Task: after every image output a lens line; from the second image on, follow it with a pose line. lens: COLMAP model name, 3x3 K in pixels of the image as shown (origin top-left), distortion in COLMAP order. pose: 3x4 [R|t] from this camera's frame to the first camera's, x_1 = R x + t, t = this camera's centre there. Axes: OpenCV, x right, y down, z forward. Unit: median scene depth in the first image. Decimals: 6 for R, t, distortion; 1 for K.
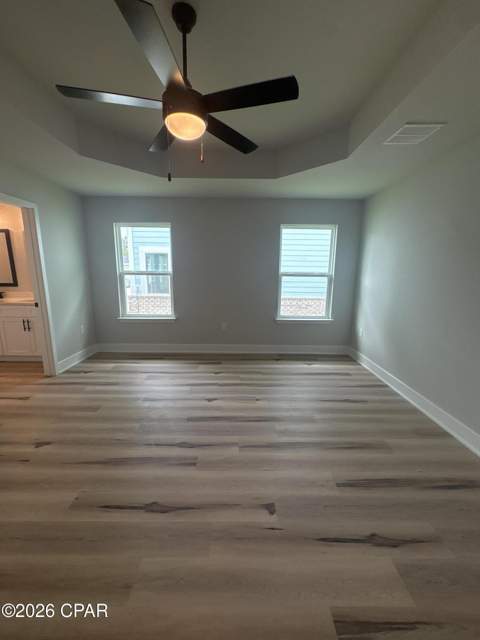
lens RADIAL K [[256.2, 0, 237.2], [0, 256.2, 319.9], [0, 0, 1]] dist [-0.000245, -0.000445]
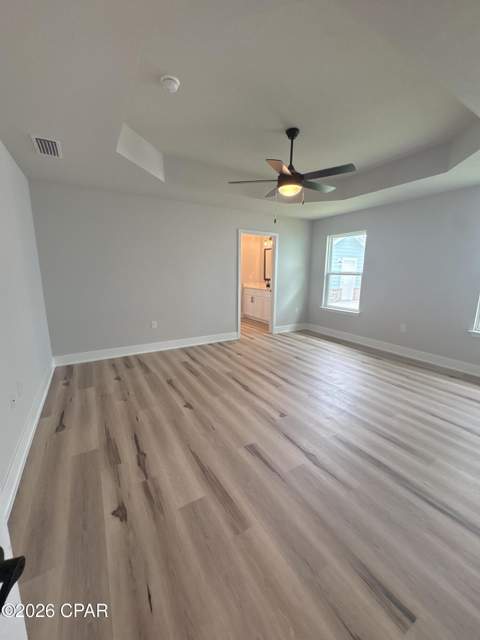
lens RADIAL K [[256.2, 0, 237.2], [0, 256.2, 319.9], [0, 0, 1]] dist [-0.000245, -0.000445]
pose [[0.499034, 0.161146, -0.851468, 0.575832], [-0.167949, 0.981914, 0.087401, 0.020100], [0.850152, 0.099387, 0.517072, -0.069237]]
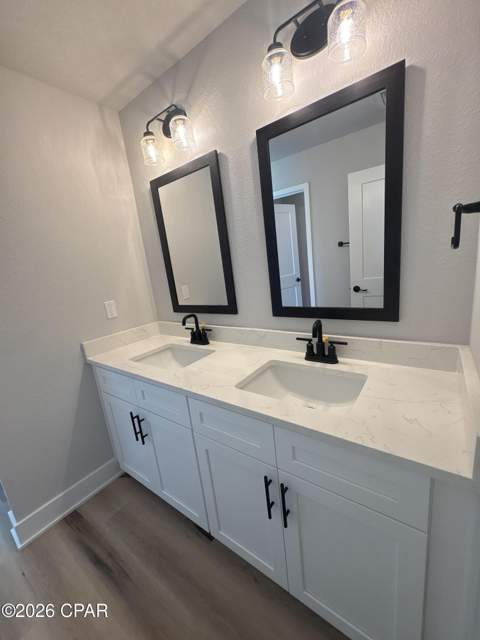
lens RADIAL K [[256.2, 0, 237.2], [0, 256.2, 319.9], [0, 0, 1]] dist [-0.000245, -0.000445]
pose [[0.796782, 0.035324, -0.603233, -0.758088], [0.004618, 0.997905, 0.064536, -0.172638], [0.604249, -0.054207, 0.794949, 0.845105]]
